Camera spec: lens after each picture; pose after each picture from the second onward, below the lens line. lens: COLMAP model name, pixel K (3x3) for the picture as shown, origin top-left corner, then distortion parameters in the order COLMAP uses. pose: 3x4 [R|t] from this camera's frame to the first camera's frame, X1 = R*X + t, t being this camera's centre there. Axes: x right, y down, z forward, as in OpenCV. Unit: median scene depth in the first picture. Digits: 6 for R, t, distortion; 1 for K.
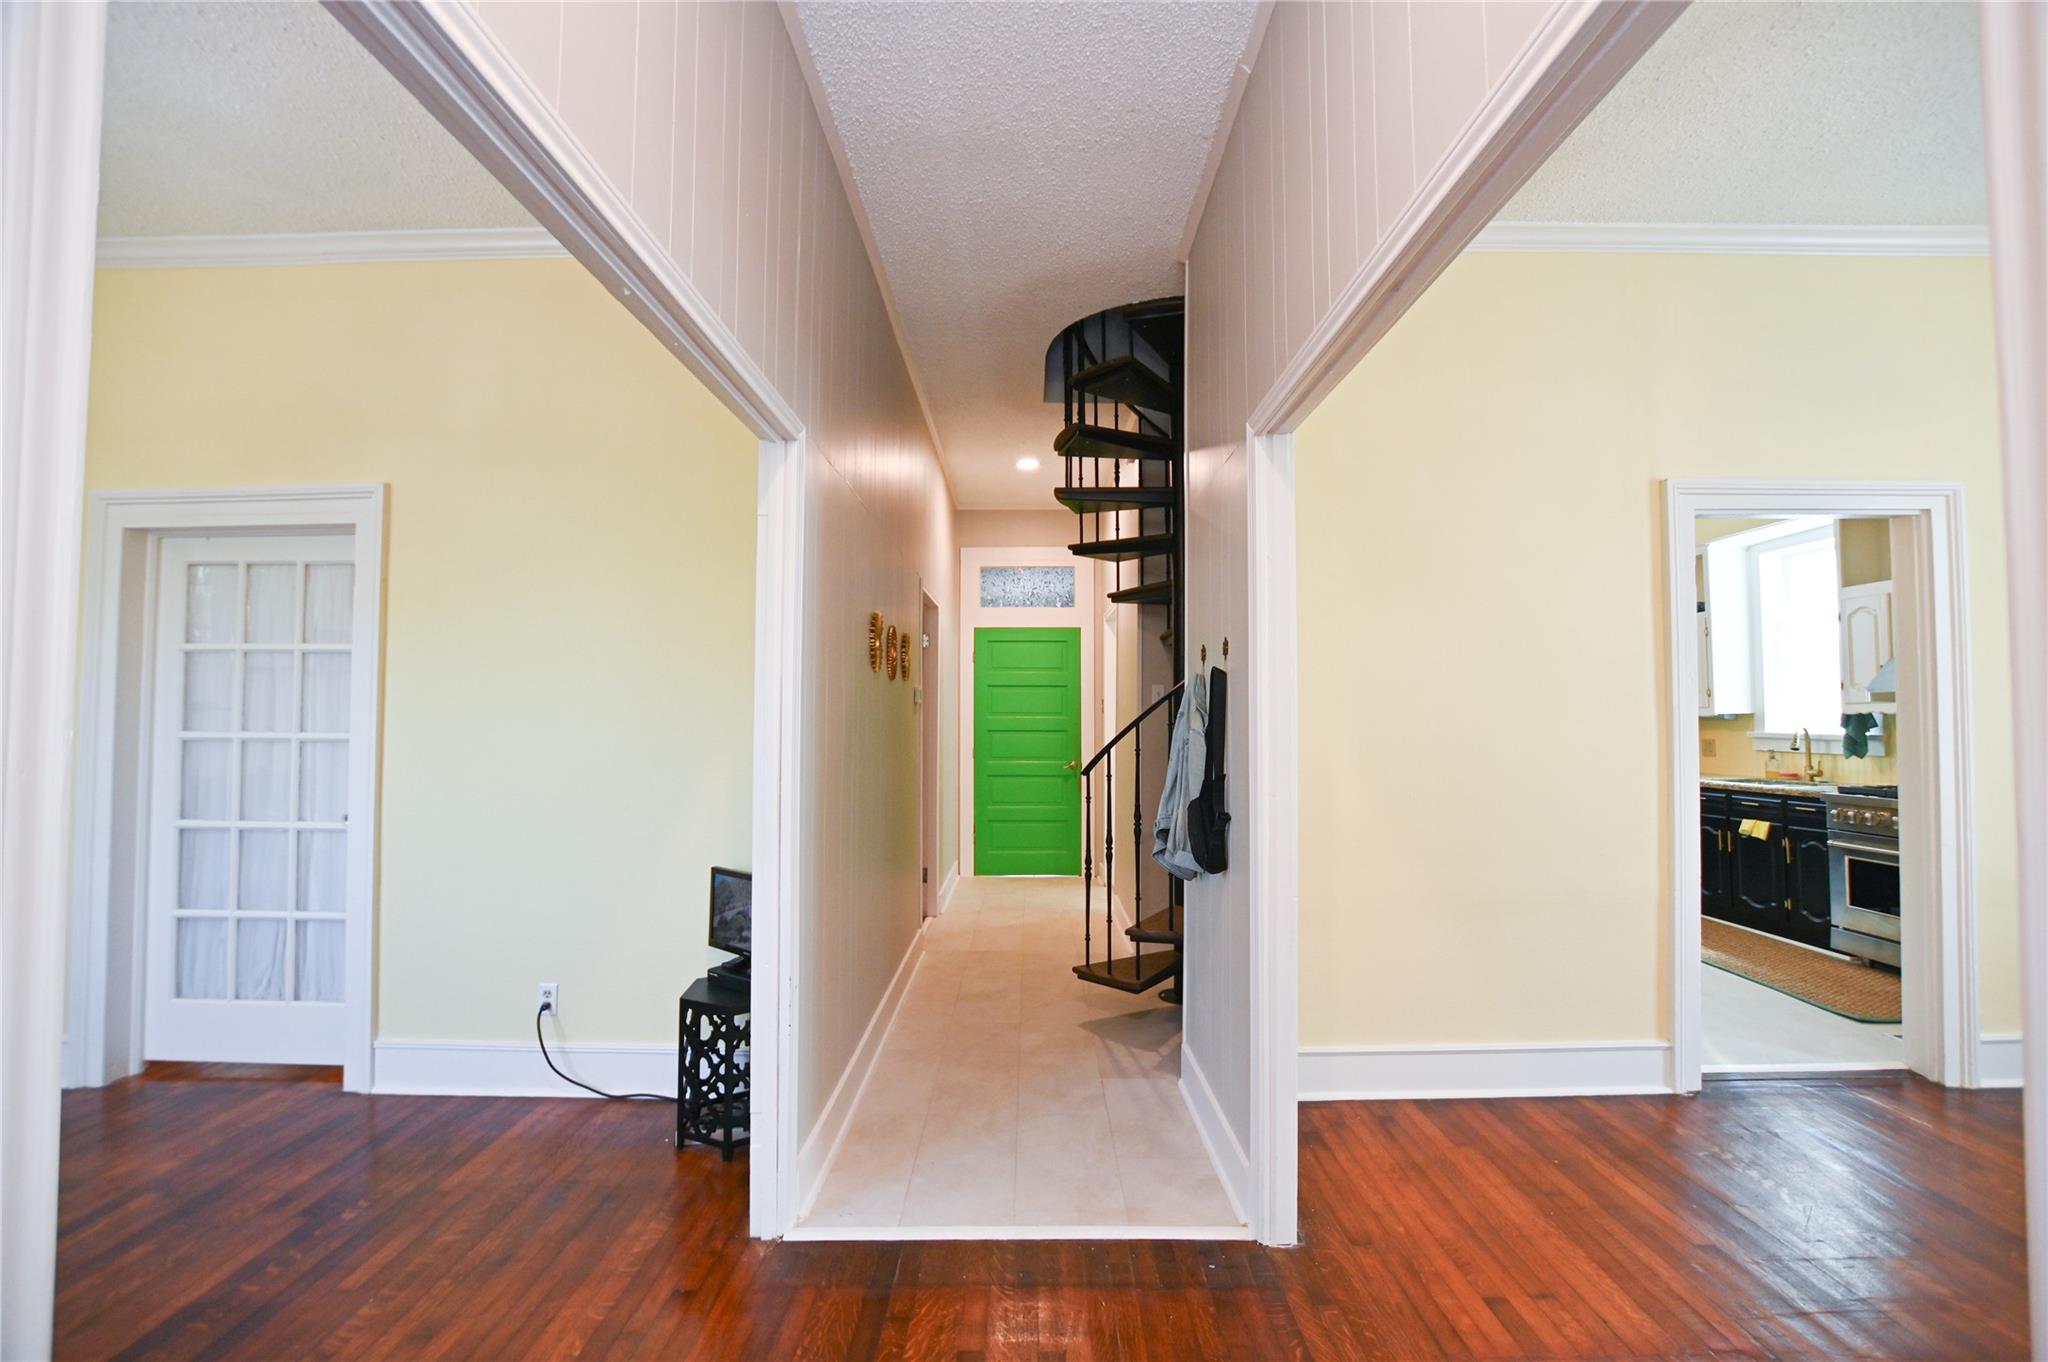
lens RADIAL K [[903.3, 0, 1027.3], [0, 903.3, 684.6], [0, 0, 1]] dist [-0.036623, 0.010181]
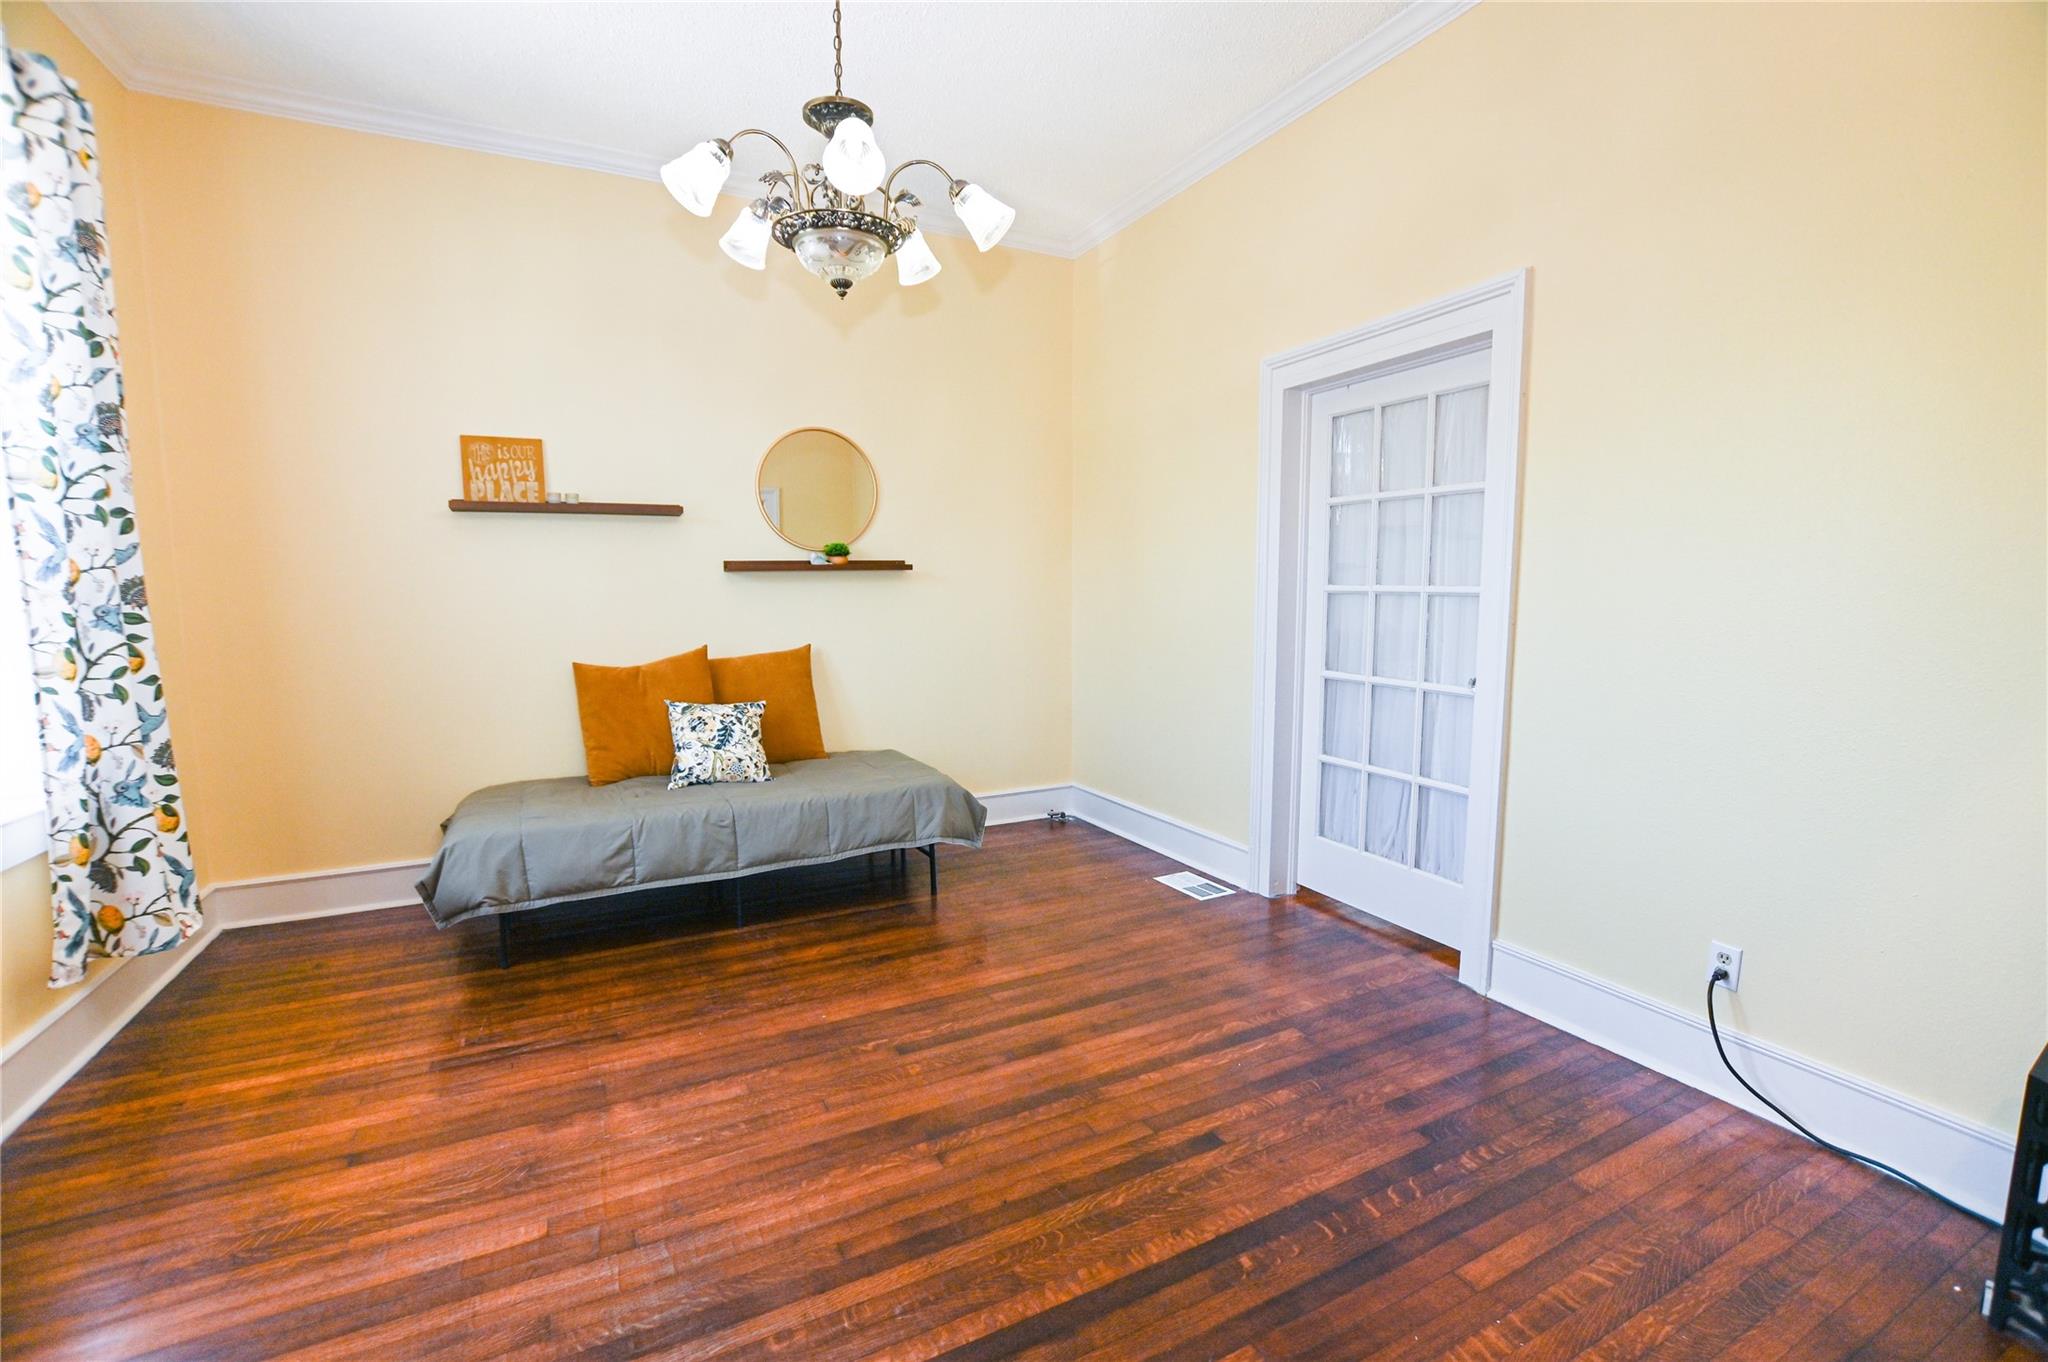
lens RADIAL K [[903.3, 0, 1027.3], [0, 903.3, 684.6], [0, 0, 1]] dist [-0.036623, 0.010181]
pose [[0.464279, 0.095944, -0.880477, -0.190811], [0.033933, 0.991459, 0.125930, 0.025136], [0.885039, -0.088344, 0.457058, 0.203044]]
